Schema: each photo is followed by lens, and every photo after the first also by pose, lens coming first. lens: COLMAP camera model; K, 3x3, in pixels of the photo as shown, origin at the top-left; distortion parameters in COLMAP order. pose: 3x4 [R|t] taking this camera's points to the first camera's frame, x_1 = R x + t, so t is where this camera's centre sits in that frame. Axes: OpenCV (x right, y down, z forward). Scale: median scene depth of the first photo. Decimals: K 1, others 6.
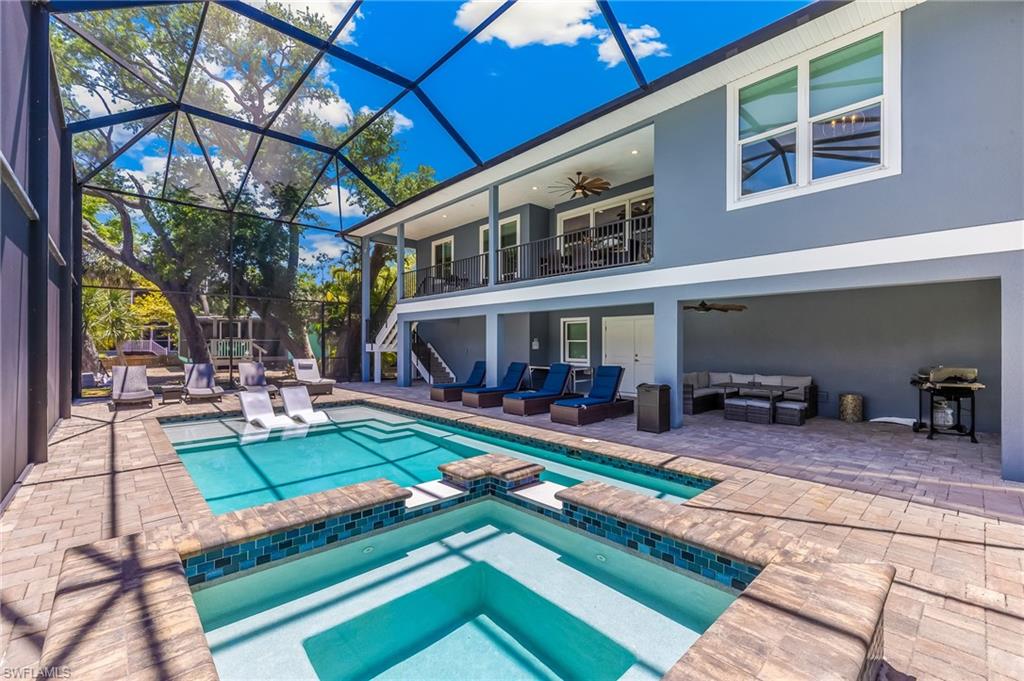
lens RADIAL K [[427.1, 0, 513.9], [0, 427.1, 338.5], [0, 0, 1]] dist [-0.001912, 0.000047]
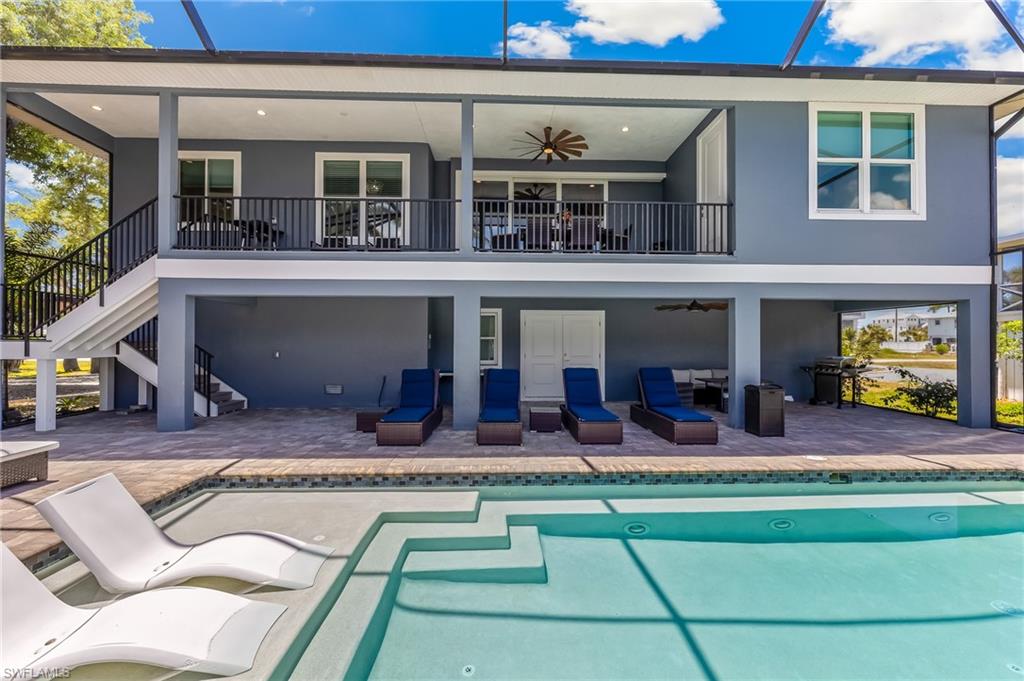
lens RADIAL K [[427.1, 0, 513.9], [0, 427.1, 338.5], [0, 0, 1]] dist [-0.001912, 0.000047]
pose [[0.659611, 0.005561, 0.751587, -0.488800], [-0.010366, 0.999945, 0.001699, 0.005180], [-0.751536, -0.008911, 0.659632, 0.516632]]
